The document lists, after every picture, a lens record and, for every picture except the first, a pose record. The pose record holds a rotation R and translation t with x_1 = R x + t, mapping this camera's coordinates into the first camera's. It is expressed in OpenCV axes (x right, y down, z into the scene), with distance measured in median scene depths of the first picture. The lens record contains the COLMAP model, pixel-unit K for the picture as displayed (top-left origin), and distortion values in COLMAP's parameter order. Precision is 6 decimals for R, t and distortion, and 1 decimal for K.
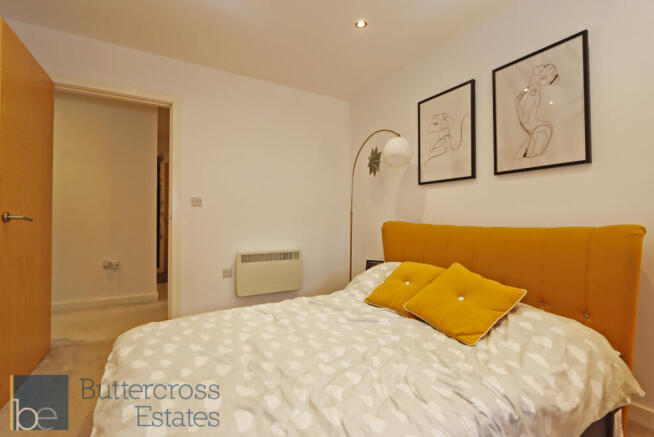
lens RADIAL K [[308.6, 0, 325.5], [0, 308.6, 216.0], [0, 0, 1]] dist [-0.000705, -0.000144]
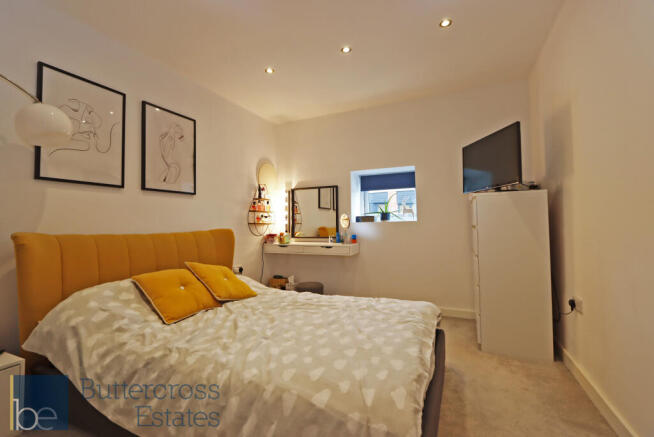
lens RADIAL K [[308.6, 0, 326.4], [0, 308.6, 218.5], [0, 0, 1]] dist [-0.000705, -0.000144]
pose [[-0.596503, 0.020695, 0.802344, -0.815615], [0.007097, 0.999764, -0.020512, 0.006482], [-0.802579, -0.006541, -0.596509, 1.148668]]
